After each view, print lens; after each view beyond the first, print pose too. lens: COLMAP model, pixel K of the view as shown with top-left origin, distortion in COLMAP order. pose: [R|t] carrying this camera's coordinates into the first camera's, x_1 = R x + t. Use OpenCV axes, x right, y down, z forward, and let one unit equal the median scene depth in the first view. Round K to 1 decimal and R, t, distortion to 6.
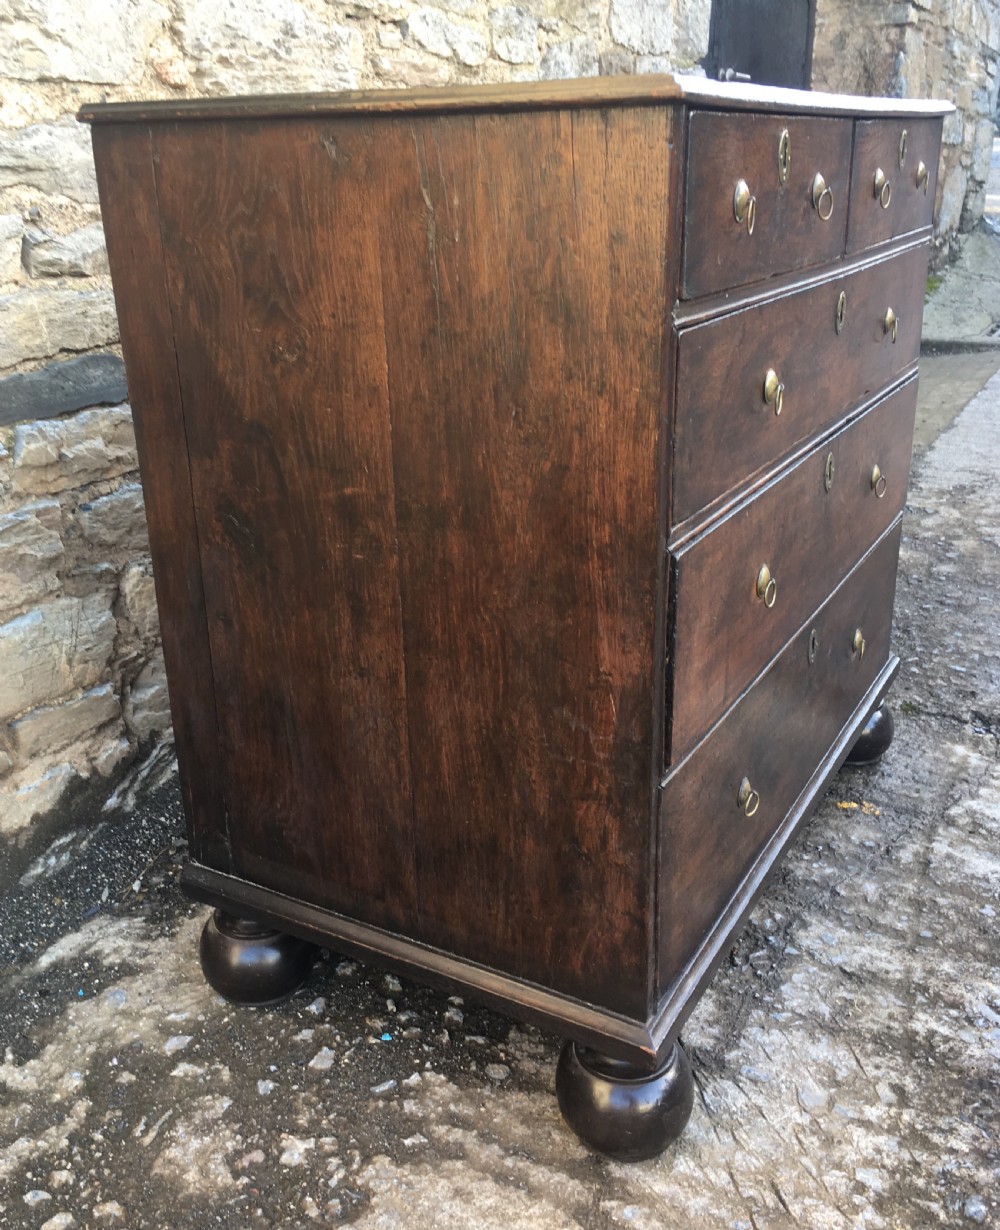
lens RADIAL K [[1197.4, 0, 481.8], [0, 1197.4, 604.5], [0, 0, 1]] dist [0.098460, -0.141533]
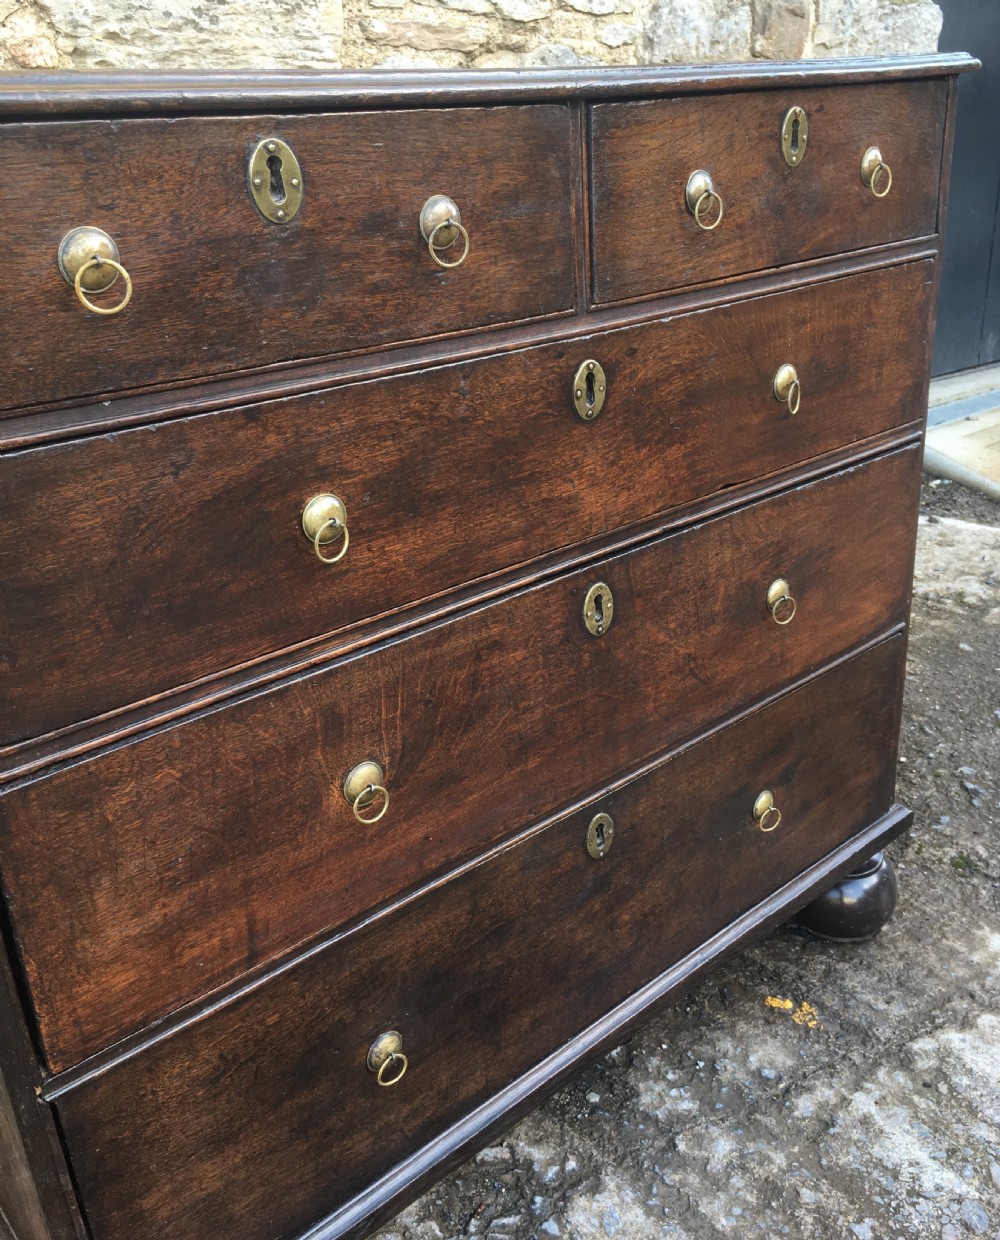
lens RADIAL K [[1146.2, 0, 509.5], [0, 1146.2, 589.1], [0, 0, 1]] dist [0.085308, -0.113874]
pose [[0.946377, 0.102401, -0.306405, 0.405448], [-0.088831, 0.994360, 0.057948, -0.142139], [0.310611, -0.027622, 0.950136, 0.318619]]
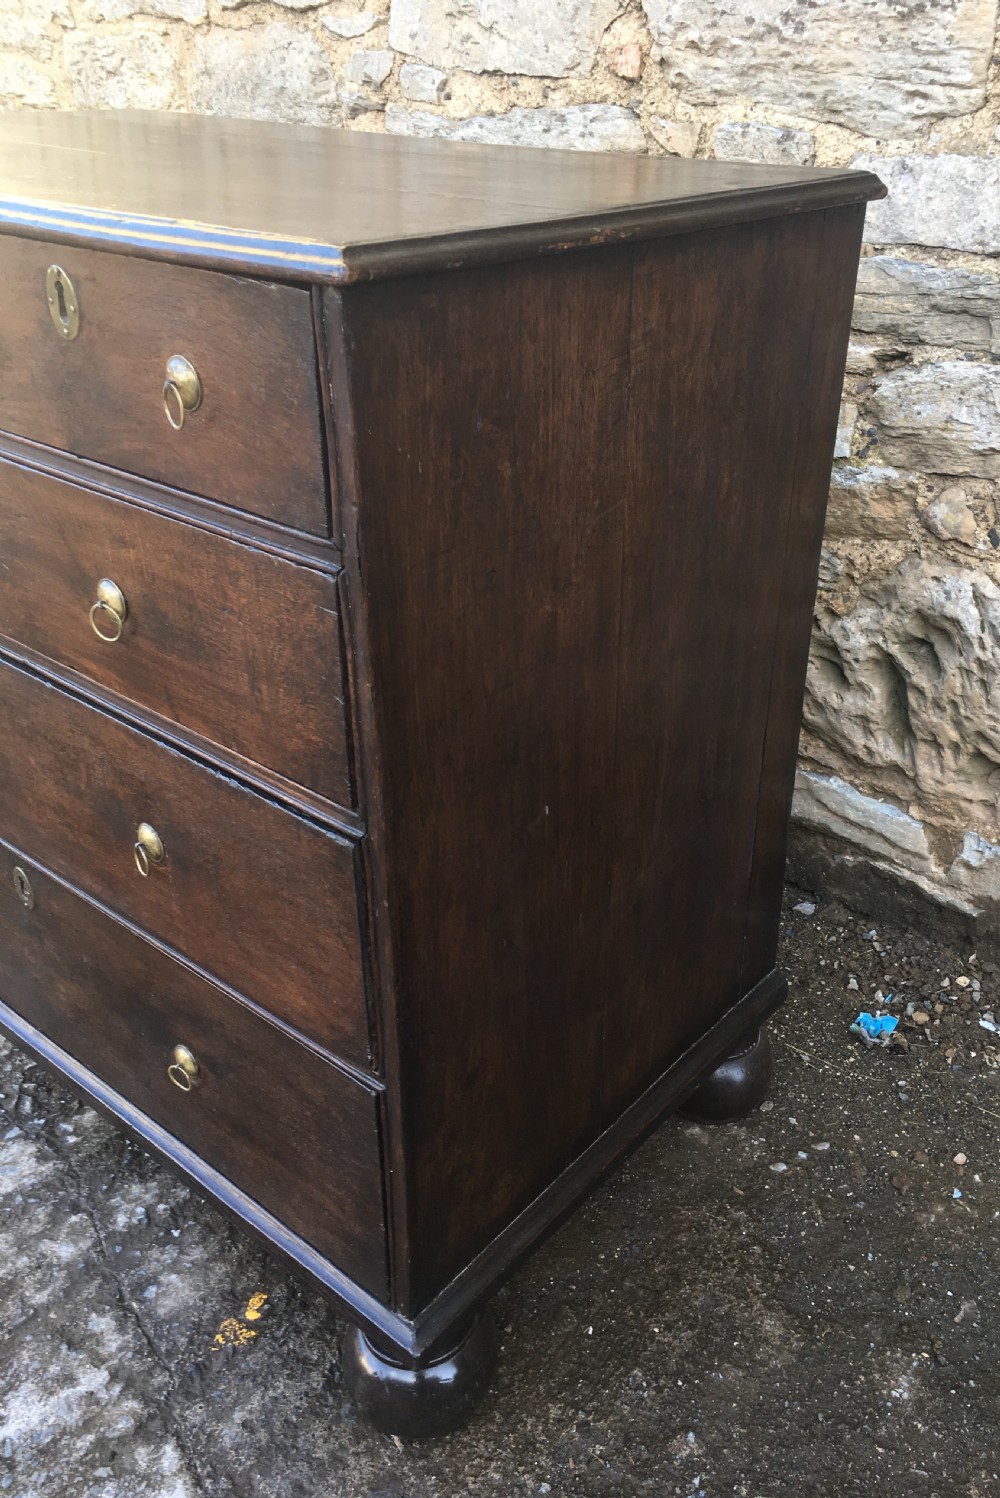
lens RADIAL K [[1267.7, 0, 550.7], [0, 1267.7, 752.7], [0, 0, 1]] dist [0.084122, -0.111459]
pose [[-0.163588, 0.503353, -0.848454, 0.847174], [-0.355507, 0.772178, 0.526646, -0.568705], [0.920246, 0.387785, 0.052627, 1.192782]]
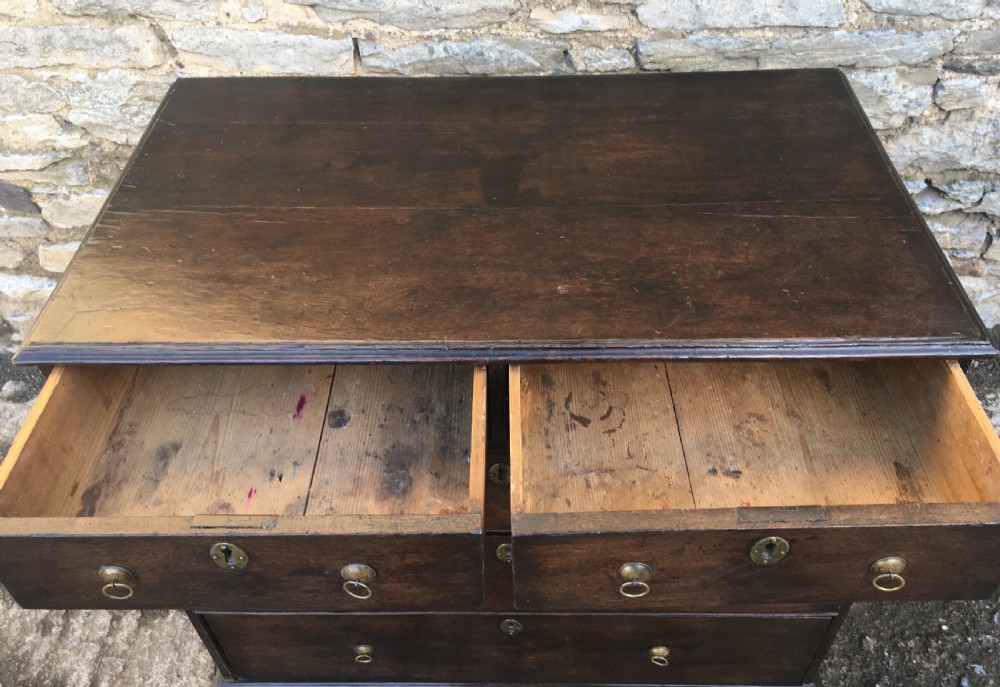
lens RADIAL K [[845.3, 0, 496.9], [0, 845.3, 321.9], [0, 0, 1]] dist [0.079056, -0.106078]
pose [[0.484733, 0.617935, -0.619024, 0.604732], [-0.290244, 0.781266, 0.552614, -0.681793], [0.825102, -0.088202, 0.558057, 0.496491]]
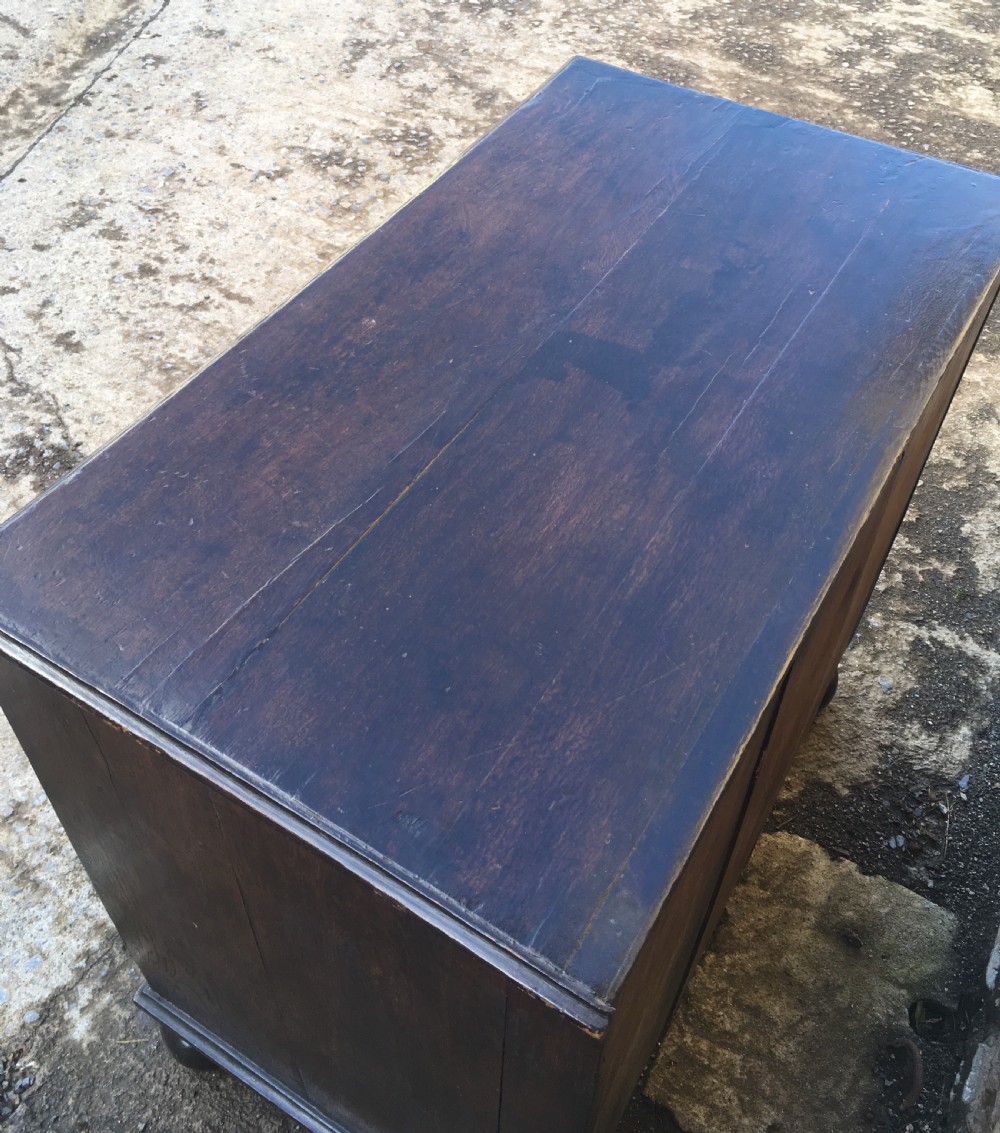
lens RADIAL K [[1142.7, 0, 498.9], [0, 1142.7, 463.6], [0, 0, 1]] dist [0.009777, 0.006060]
pose [[-0.999609, -0.013759, 0.024327, 0.124530], [0.016748, 0.401937, 0.915514, -0.985507], [-0.022374, 0.915564, -0.401550, 1.255707]]
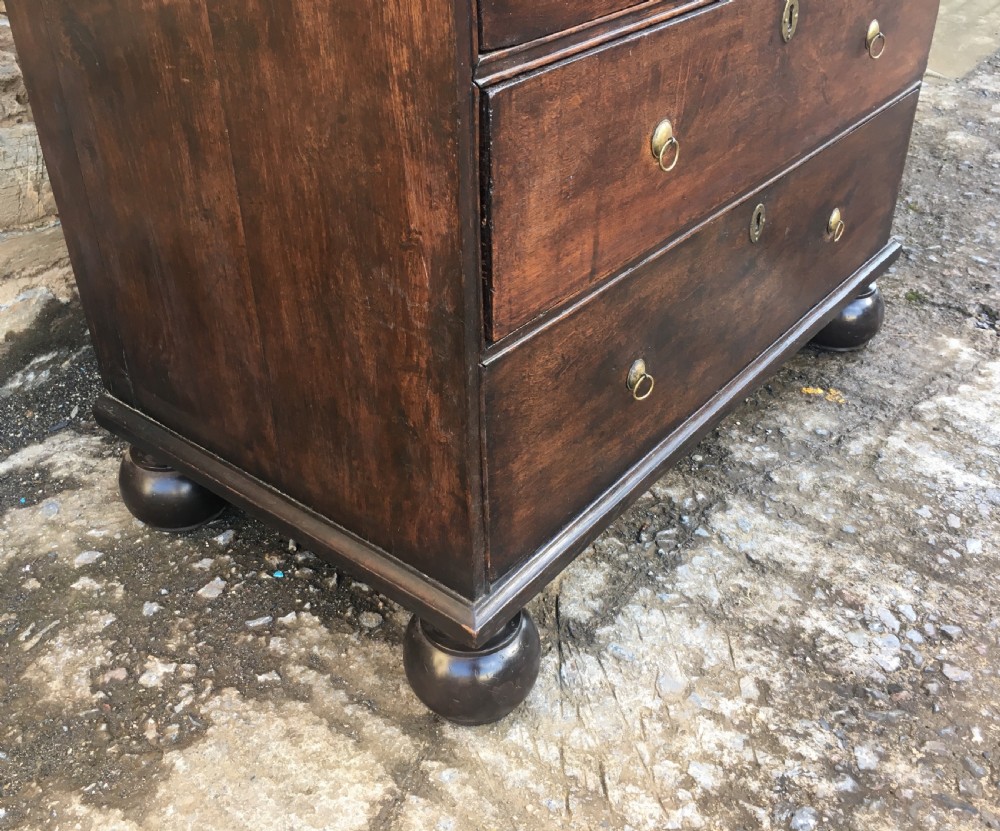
lens RADIAL K [[1026.2, 0, 489.8], [0, 1026.2, 385.2], [0, 0, 1]] dist [0.081598, -0.107625]
pose [[0.988373, 0.087867, -0.124091, 0.176024], [-0.061127, 0.976884, 0.204846, 0.007039], [0.139222, -0.194879, 0.970896, 0.180900]]
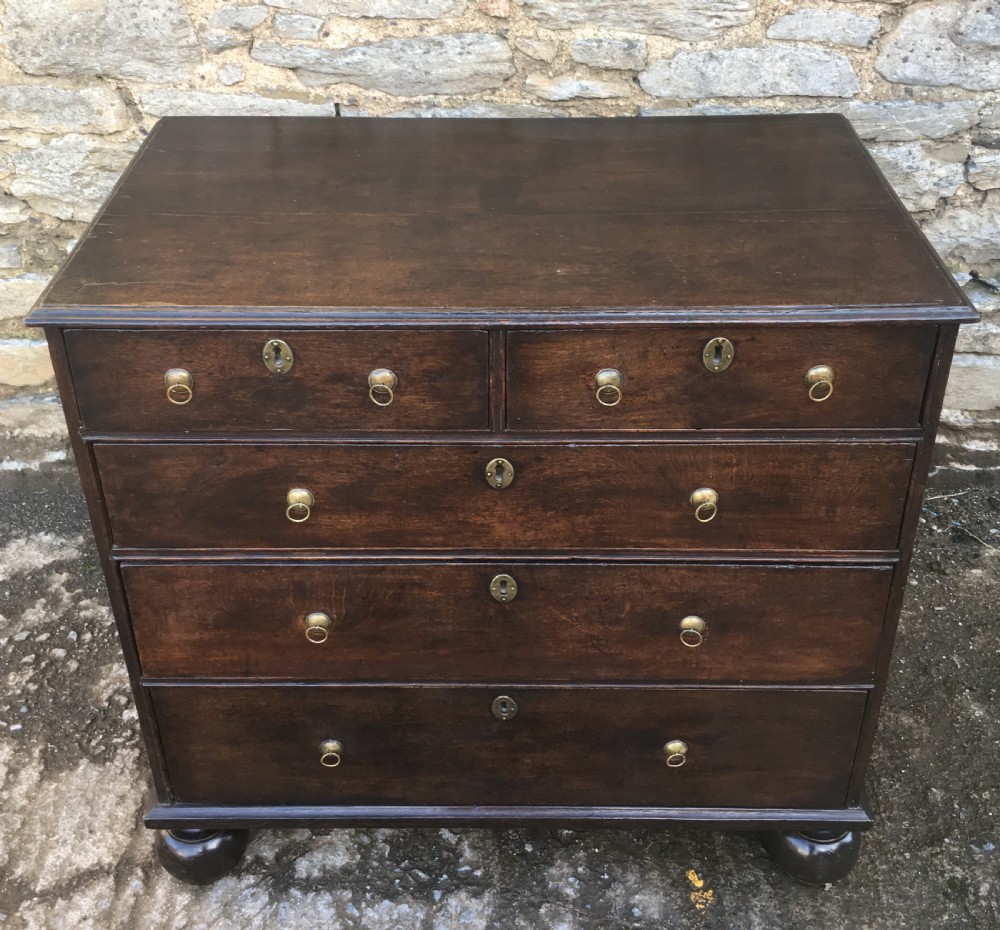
lens RADIAL K [[1201.4, 0, 483.0], [0, 1201.4, 351.4], [0, 0, 1]] dist [0.097633, -0.138279]
pose [[0.487008, 0.474826, -0.733051, 0.891921], [-0.304843, 0.878937, 0.366797, -0.630869], [0.818471, 0.044832, 0.572796, 0.321673]]
